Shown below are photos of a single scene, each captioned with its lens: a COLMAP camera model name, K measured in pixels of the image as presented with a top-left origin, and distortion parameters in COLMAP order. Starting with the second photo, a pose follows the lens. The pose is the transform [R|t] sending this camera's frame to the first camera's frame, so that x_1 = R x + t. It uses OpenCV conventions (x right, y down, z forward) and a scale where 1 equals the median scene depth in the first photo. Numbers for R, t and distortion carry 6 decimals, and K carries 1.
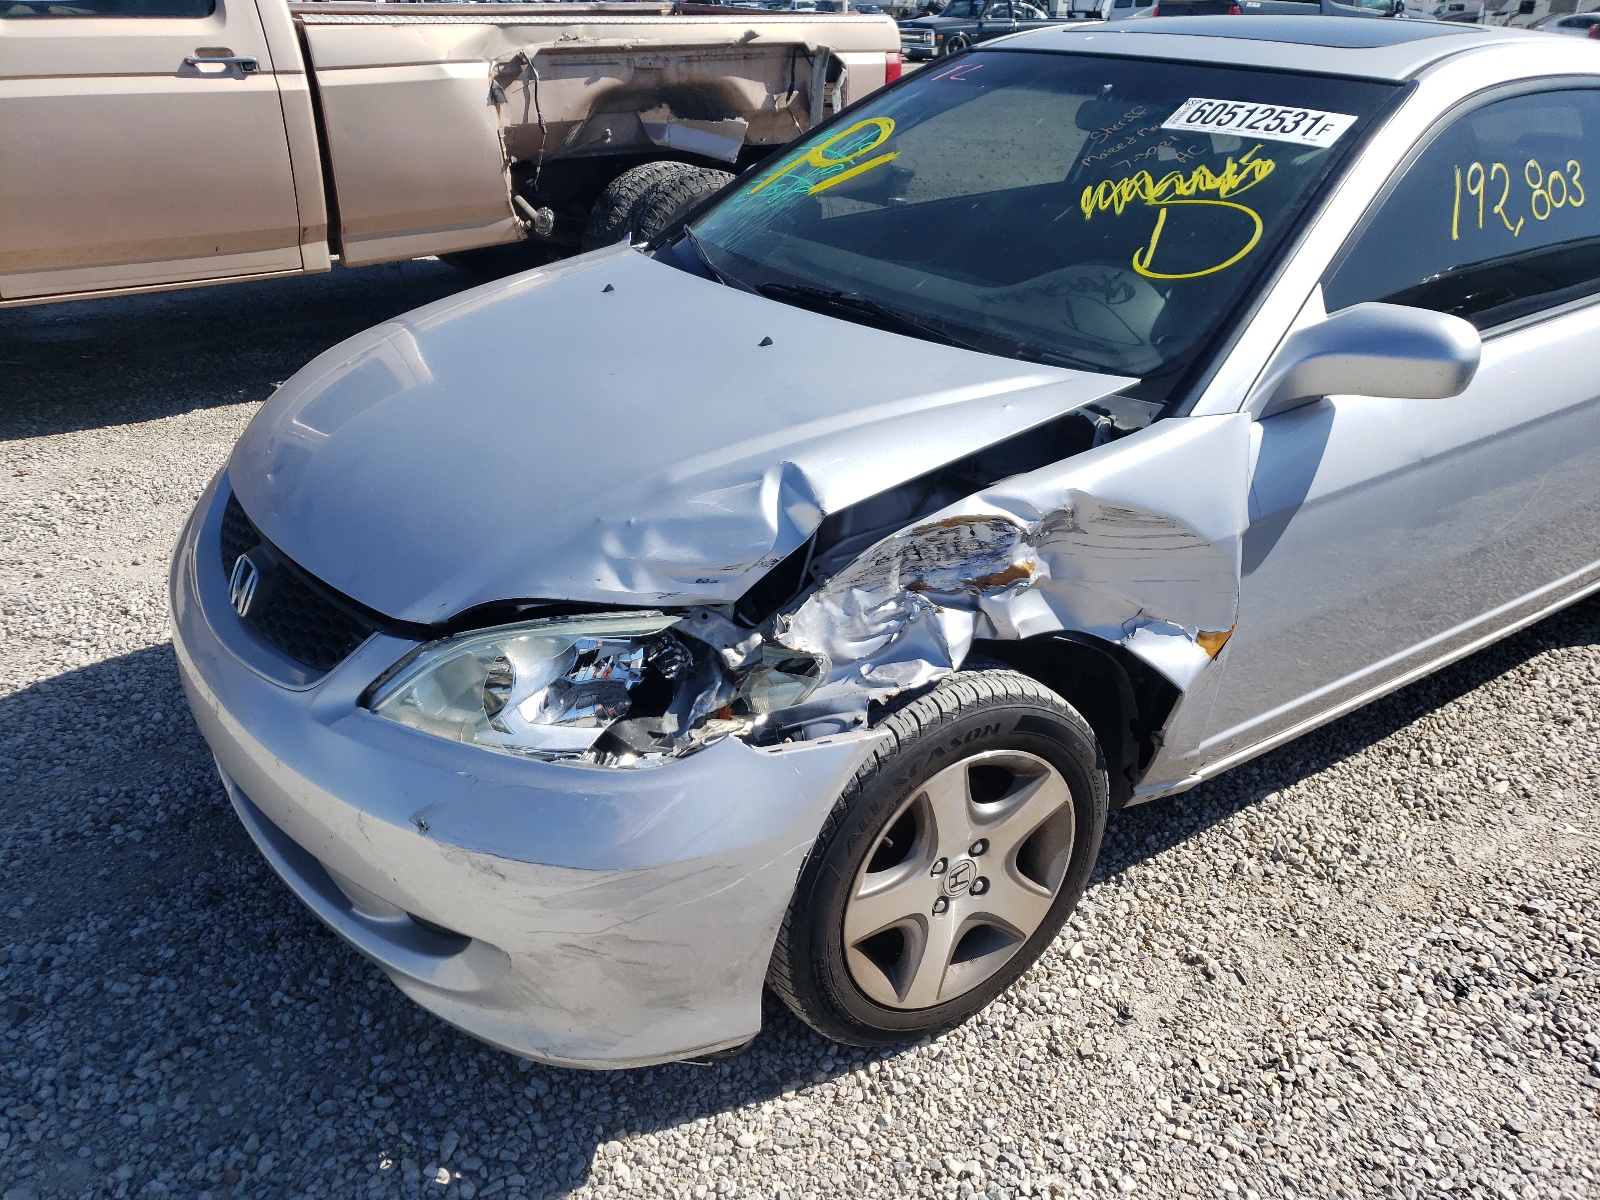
lens RADIAL K [[1239.2, 0, 791.1], [0, 1239.2, 601.9], [0, 0, 1]] dist [-0.001961, 0.035066]
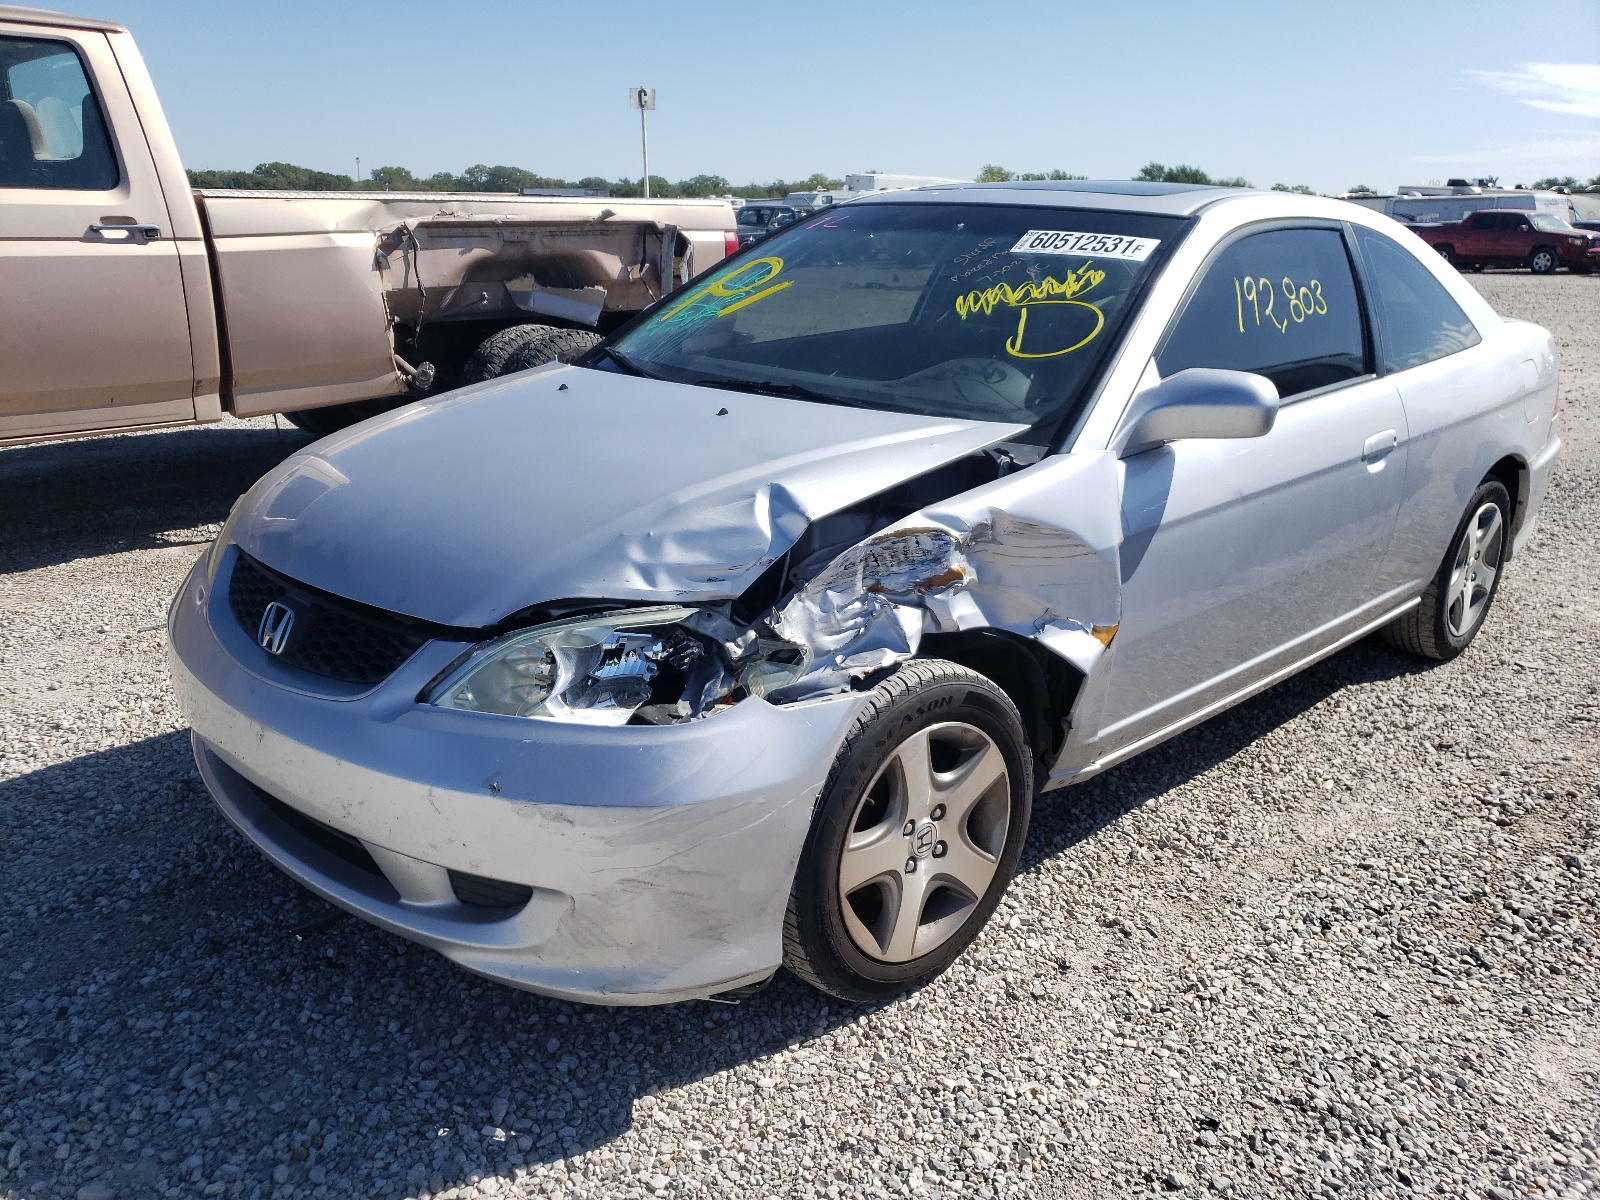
lens RADIAL K [[1239.2, 0, 794.5], [0, 1239.2, 595.7], [0, 0, 1]] dist [-0.001961, 0.035066]
pose [[0.986911, -0.047091, 0.154238, -0.148426], [0.069928, 0.986786, -0.146164, 0.149474], [-0.145317, 0.155036, 0.977163, -0.156642]]
